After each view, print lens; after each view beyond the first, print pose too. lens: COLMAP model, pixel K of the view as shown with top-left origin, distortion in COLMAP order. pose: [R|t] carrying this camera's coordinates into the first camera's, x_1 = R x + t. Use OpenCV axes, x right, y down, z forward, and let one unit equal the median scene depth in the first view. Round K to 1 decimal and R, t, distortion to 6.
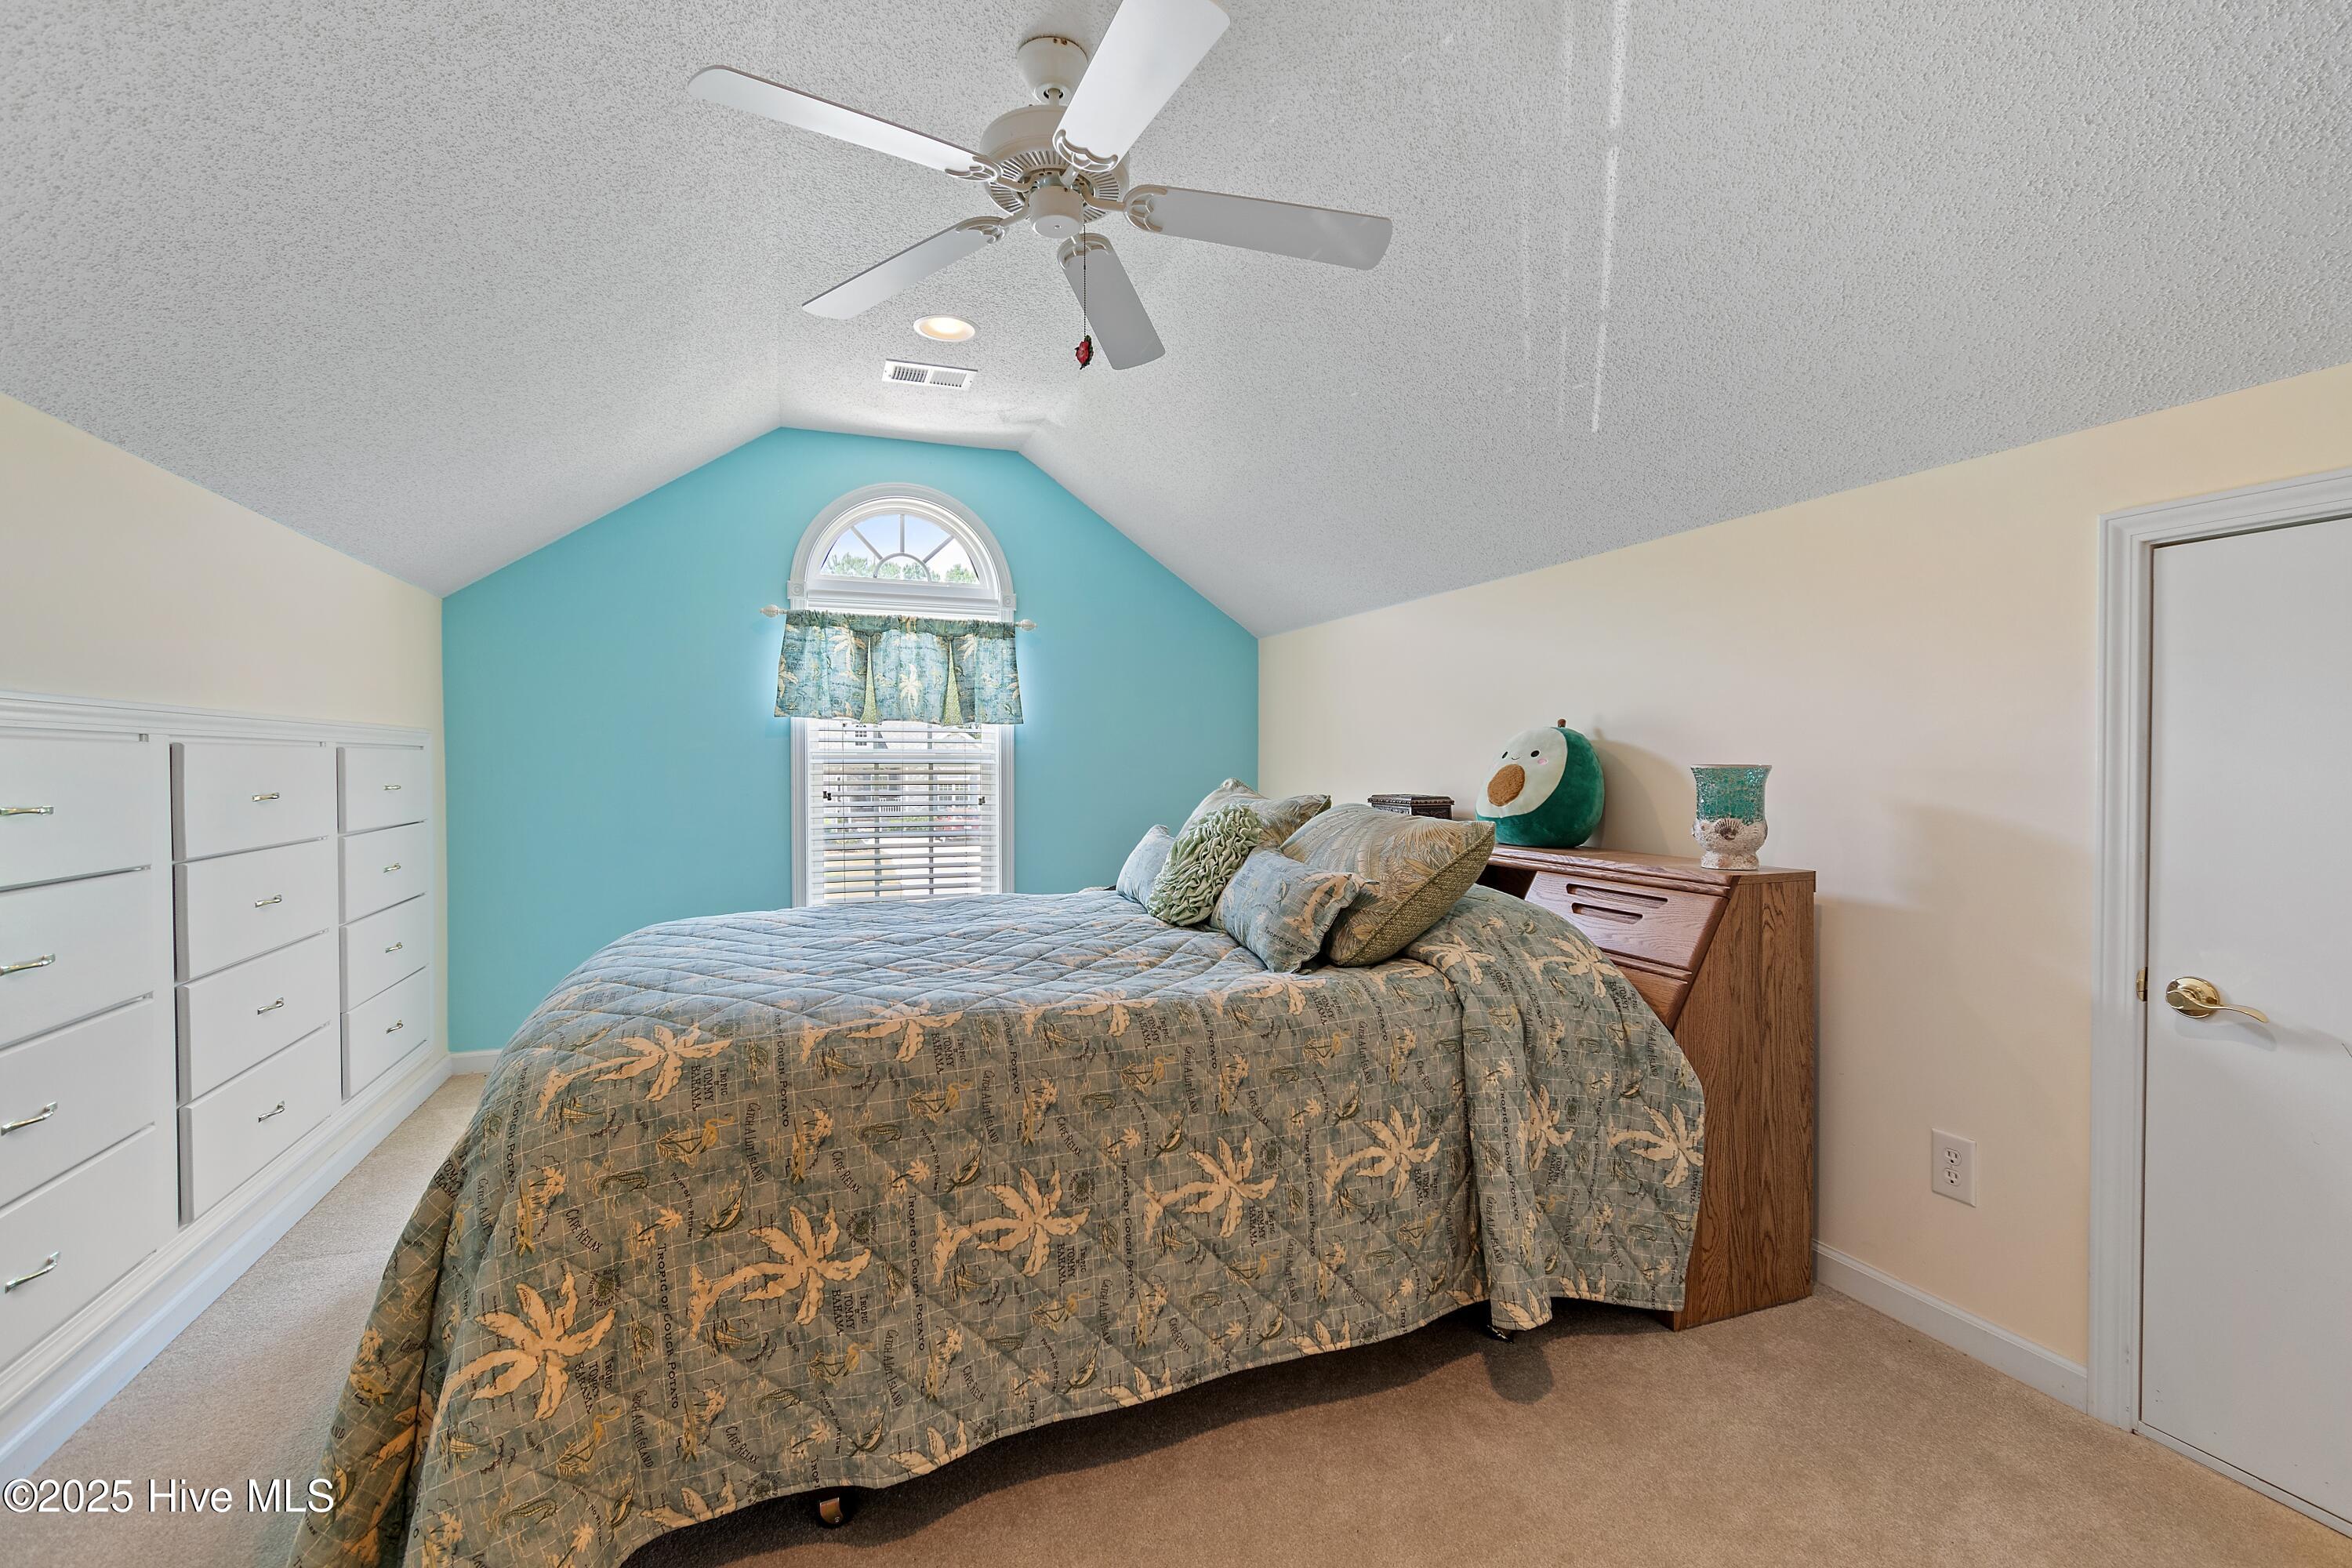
lens RADIAL K [[1020.5, 0, 1176.0], [0, 1020.5, 784.0], [0, 0, 1]] dist [0.001851, -0.001234]
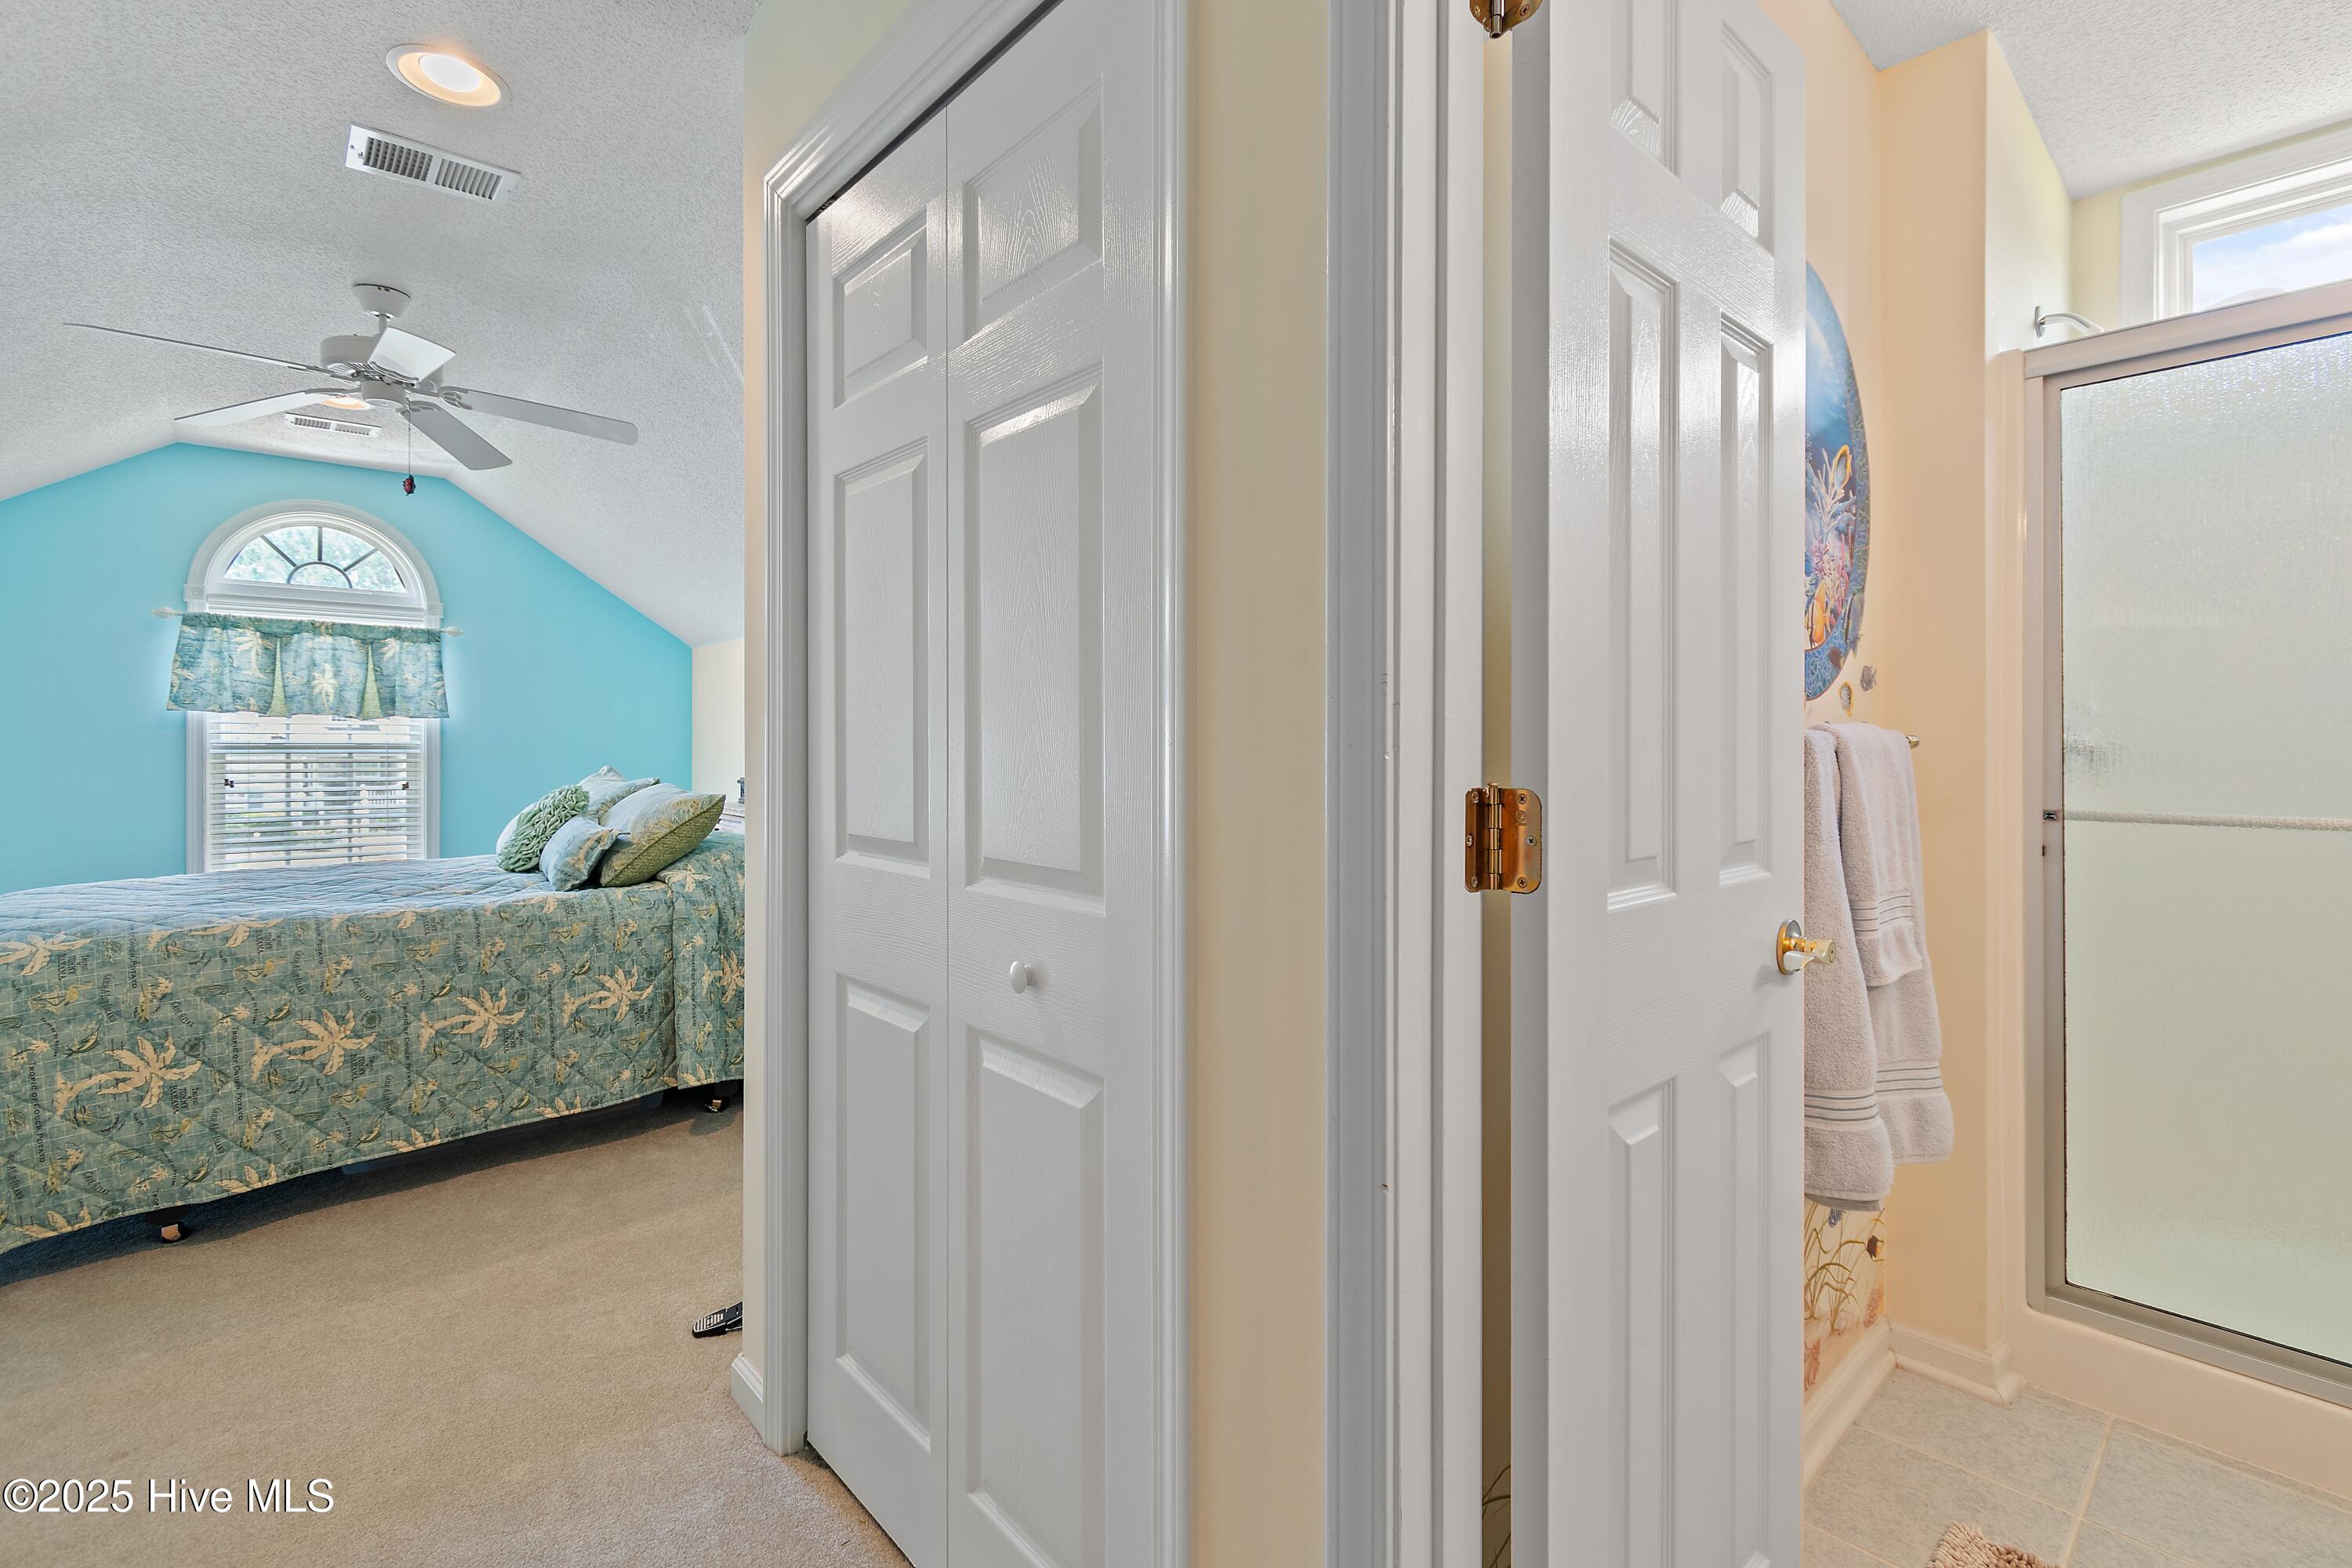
lens RADIAL K [[1052.4, 0, 1187.4], [0, 1052.4, 742.4], [0, 0, 1]] dist [-0.000472, -0.000851]
pose [[0.931114, 0.000294, 0.364728, 0.486244], [0.007161, 0.999792, -0.019086, -0.008567], [-0.364658, 0.020383, 0.930919, -1.005552]]
